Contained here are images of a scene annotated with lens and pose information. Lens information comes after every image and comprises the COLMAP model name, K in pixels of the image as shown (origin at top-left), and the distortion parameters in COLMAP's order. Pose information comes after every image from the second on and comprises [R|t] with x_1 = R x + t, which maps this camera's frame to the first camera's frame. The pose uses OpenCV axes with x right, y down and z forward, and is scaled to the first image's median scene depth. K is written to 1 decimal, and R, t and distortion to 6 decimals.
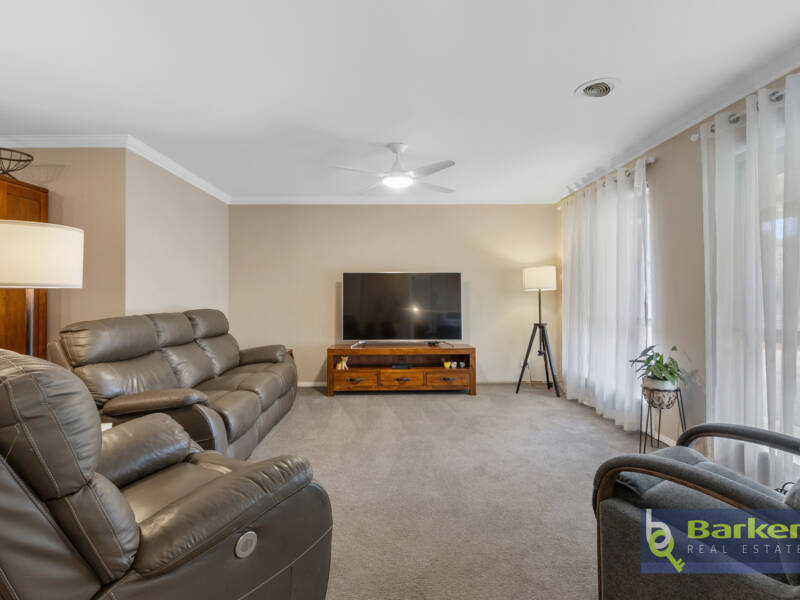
lens RADIAL K [[416.7, 0, 413.3], [0, 416.7, 284.0], [0, 0, 1]] dist [0.004938, -0.001757]
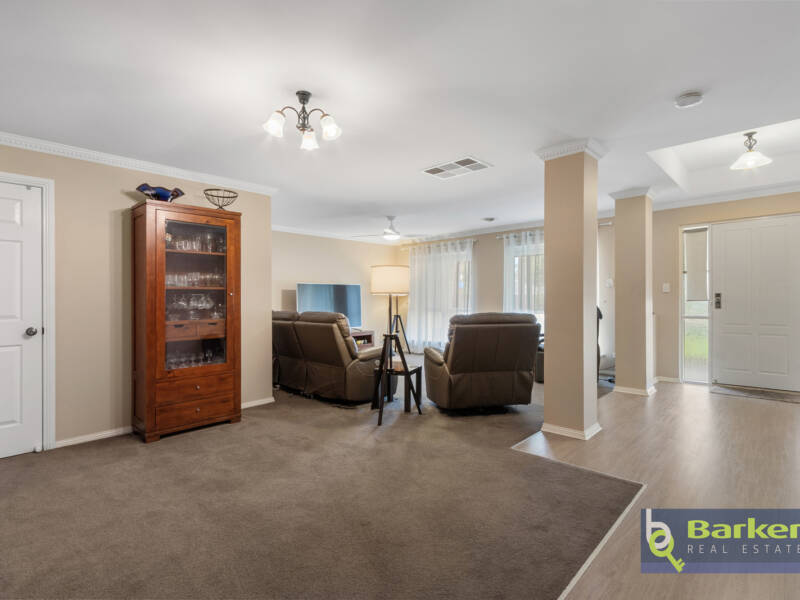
lens RADIAL K [[416.7, 0, 397.5], [0, 416.7, 299.9], [0, 0, 1]] dist [0.004938, -0.001757]
pose [[0.691186, -0.004304, 0.722664, -1.449663], [-0.016009, 0.999646, 0.021266, -0.007477], [-0.722500, -0.026268, 0.690872, -0.310580]]
